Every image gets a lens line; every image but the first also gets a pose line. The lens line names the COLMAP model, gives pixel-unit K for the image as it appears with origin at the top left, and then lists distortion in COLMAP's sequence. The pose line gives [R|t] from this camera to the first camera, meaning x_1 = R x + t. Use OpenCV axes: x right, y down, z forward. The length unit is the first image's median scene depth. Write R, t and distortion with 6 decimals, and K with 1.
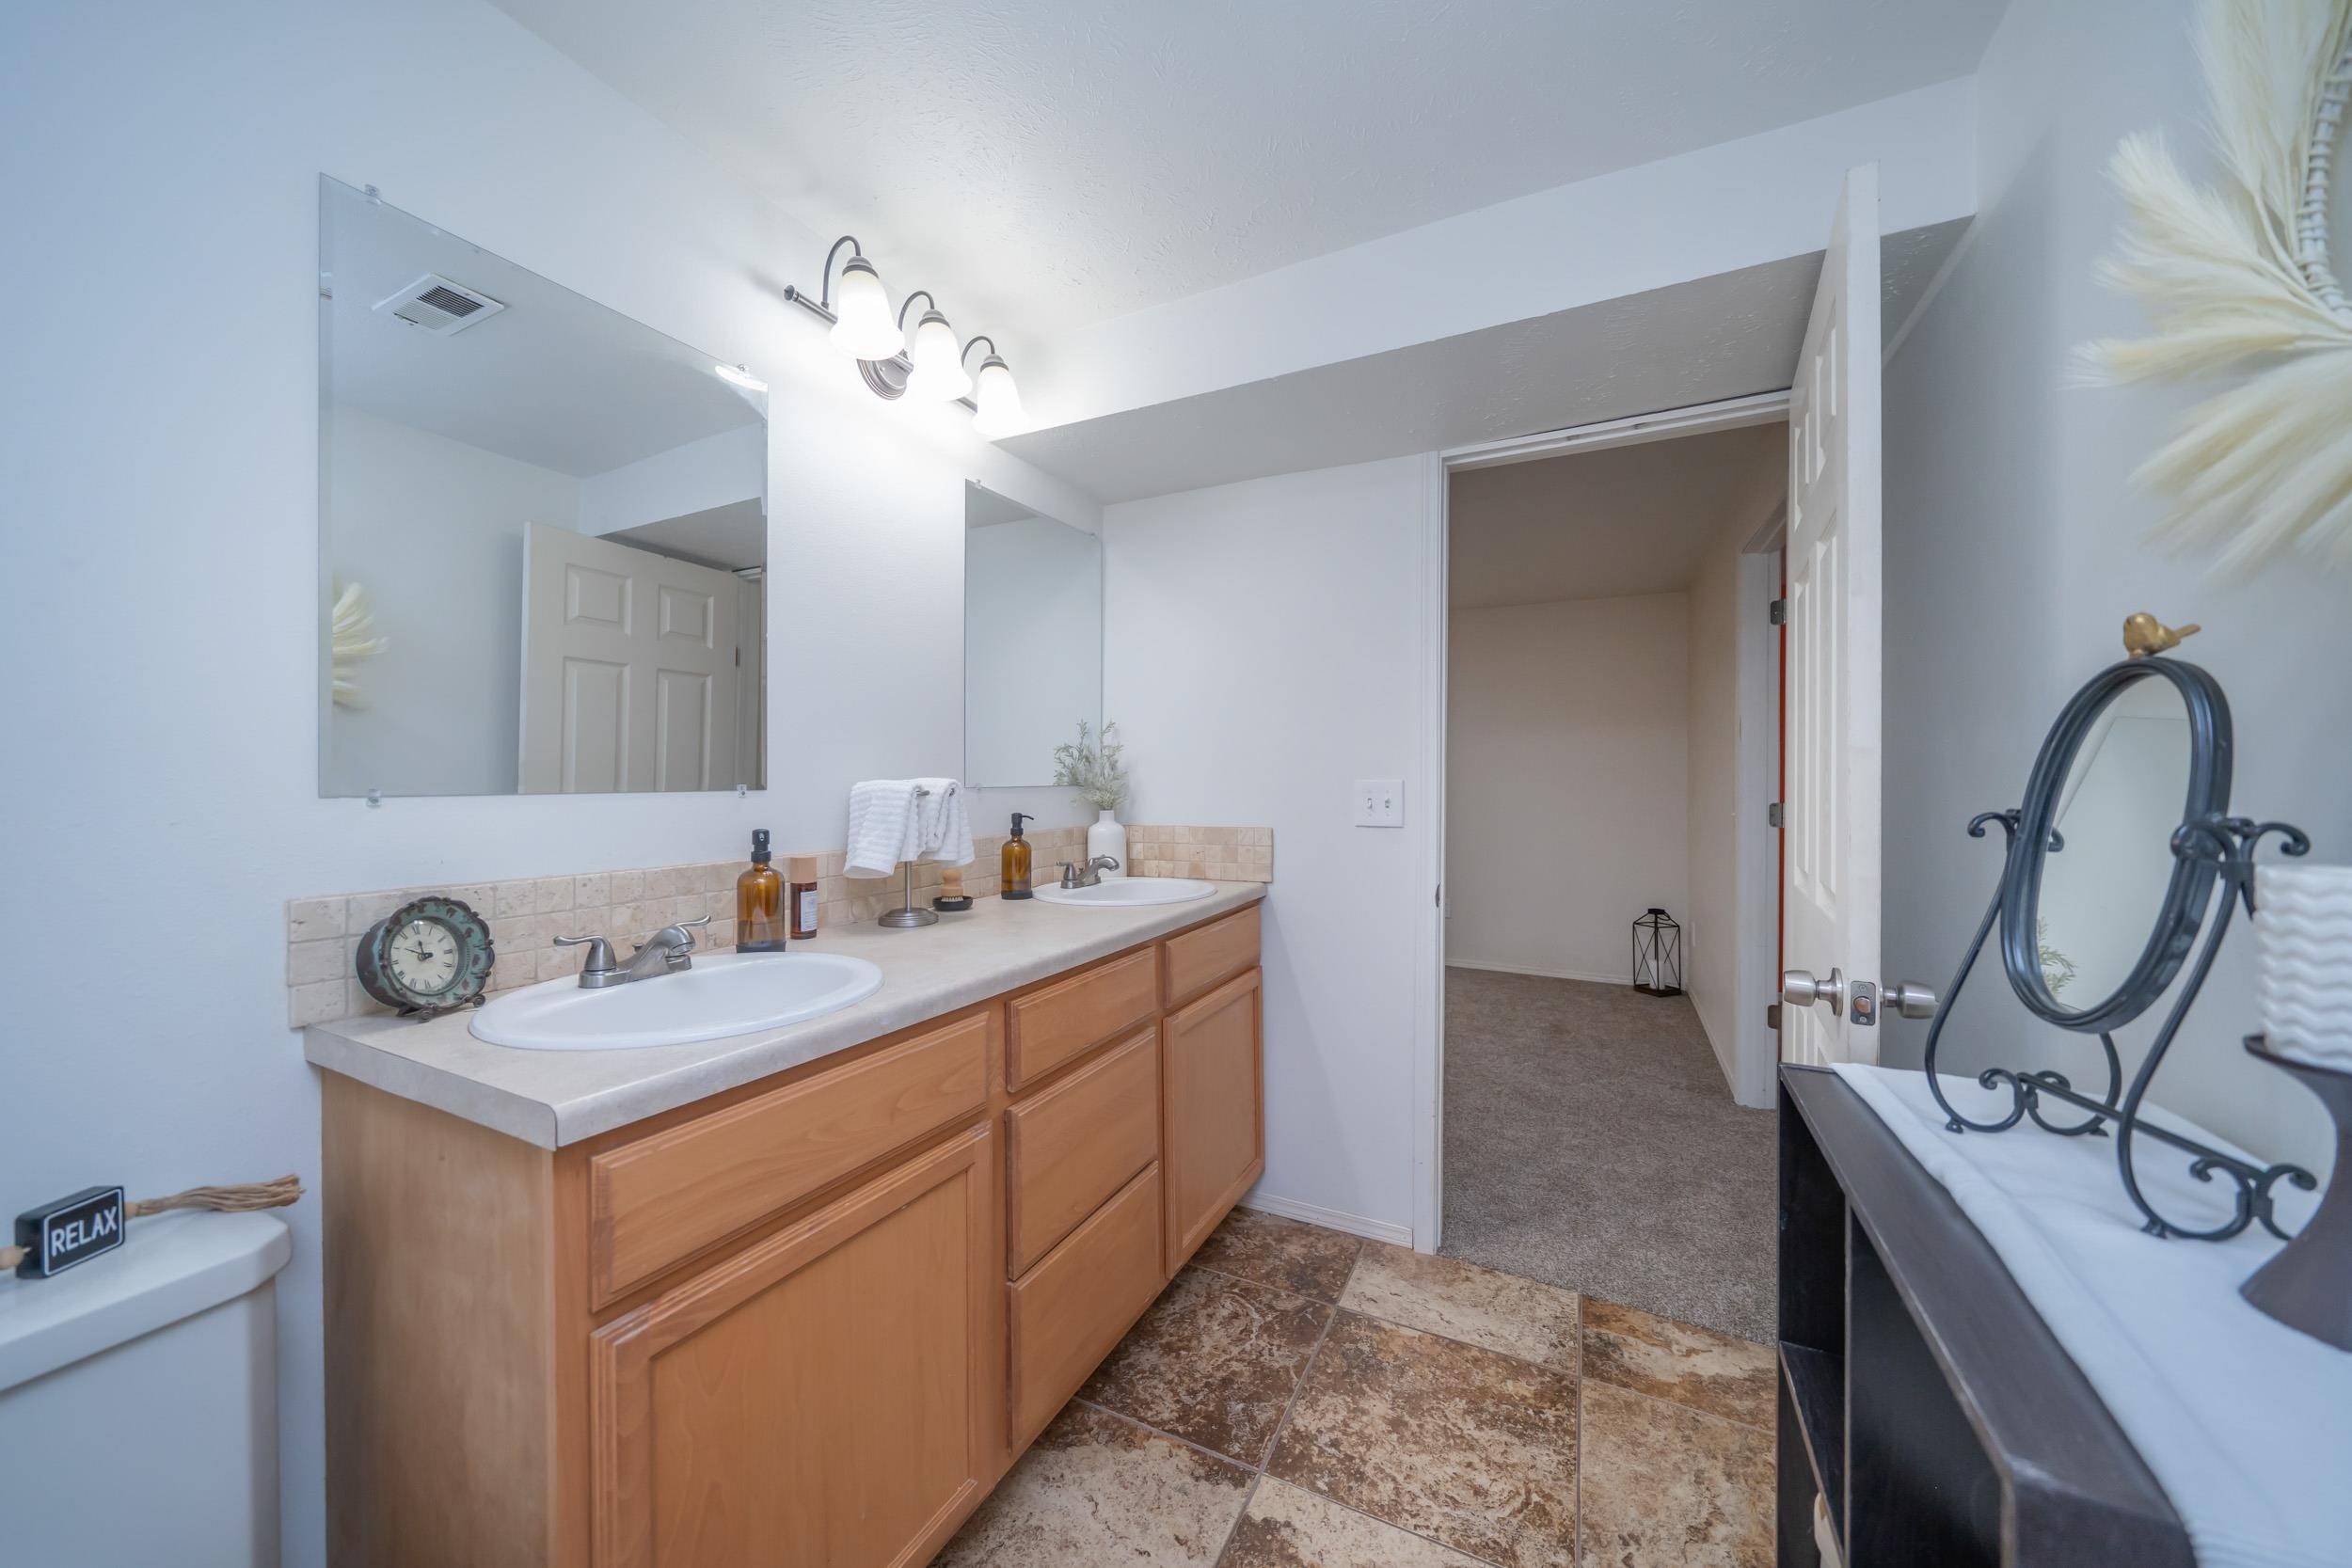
lens RADIAL K [[818.5, 0, 1146.4], [0, 818.5, 774.8], [0, 0, 1]] dist [-0.000581, -0.000117]
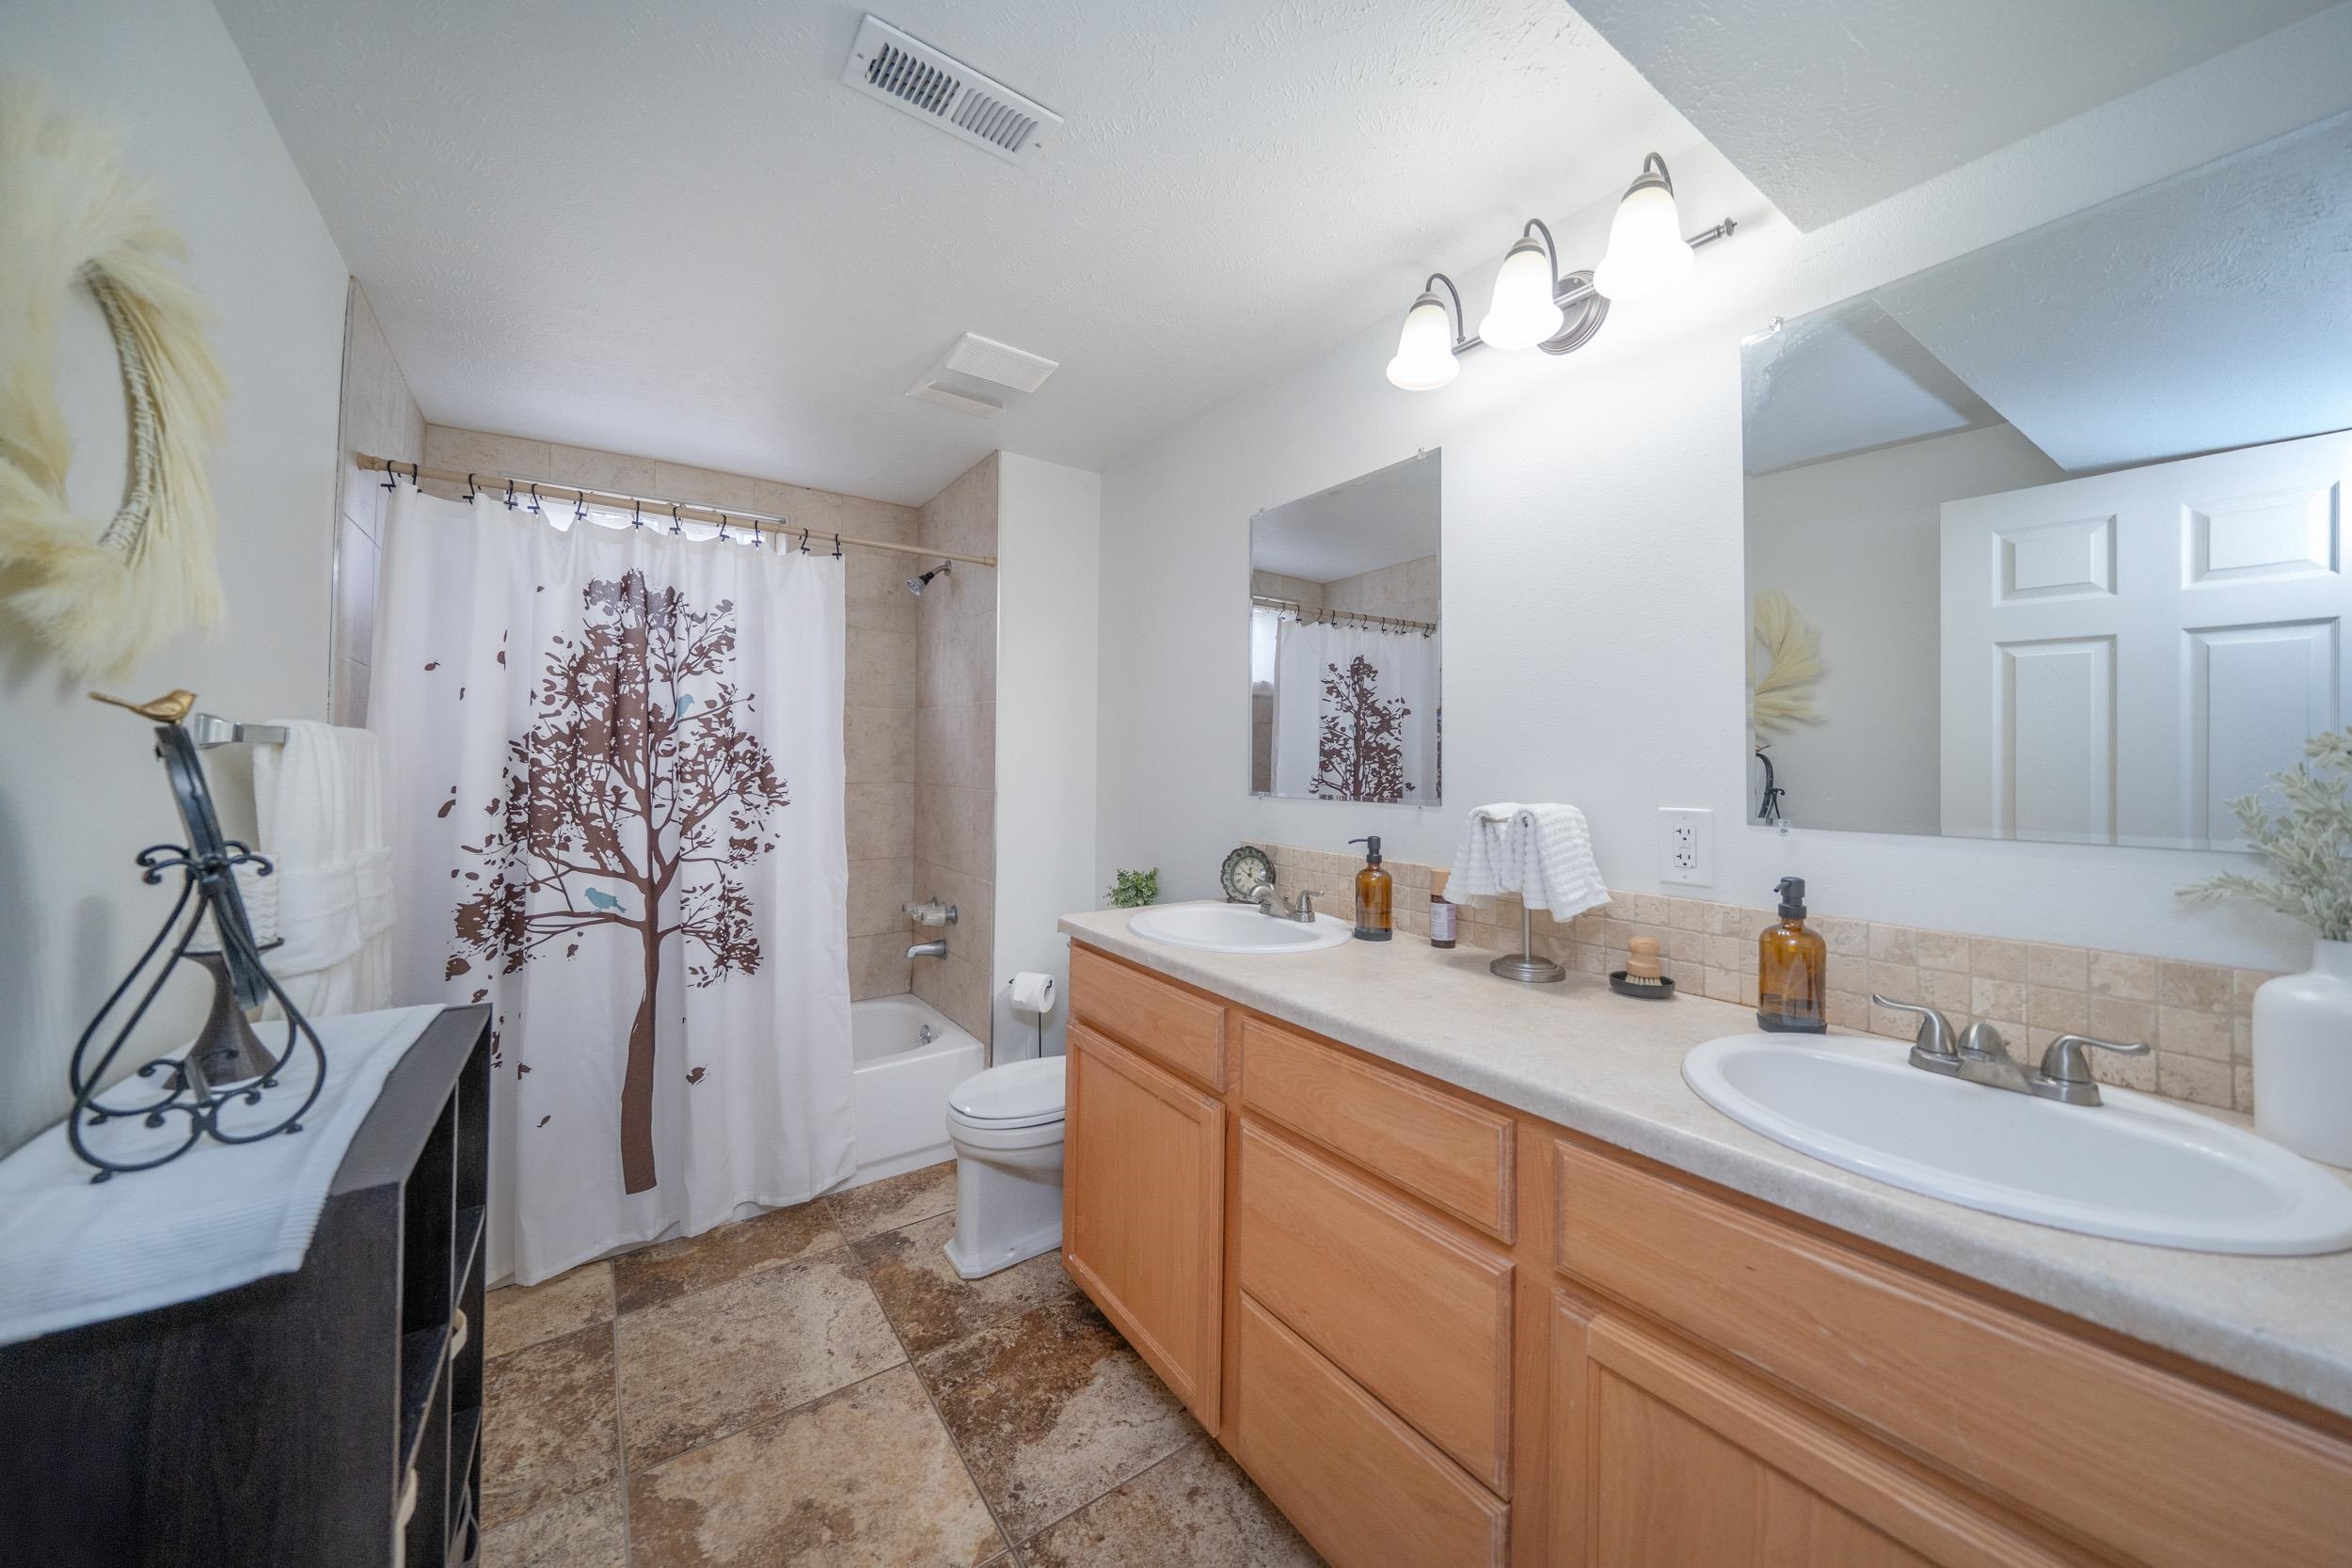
lens RADIAL K [[794.6, 0, 1182.8], [0, 794.6, 755.6], [0, 0, 1]] dist [0.000383, -0.000016]
pose [[-0.419703, -0.013107, -0.907567, 0.526741], [-0.005430, 0.999914, -0.011929, -0.028422], [0.907645, -0.000078, -0.419738, 0.901338]]
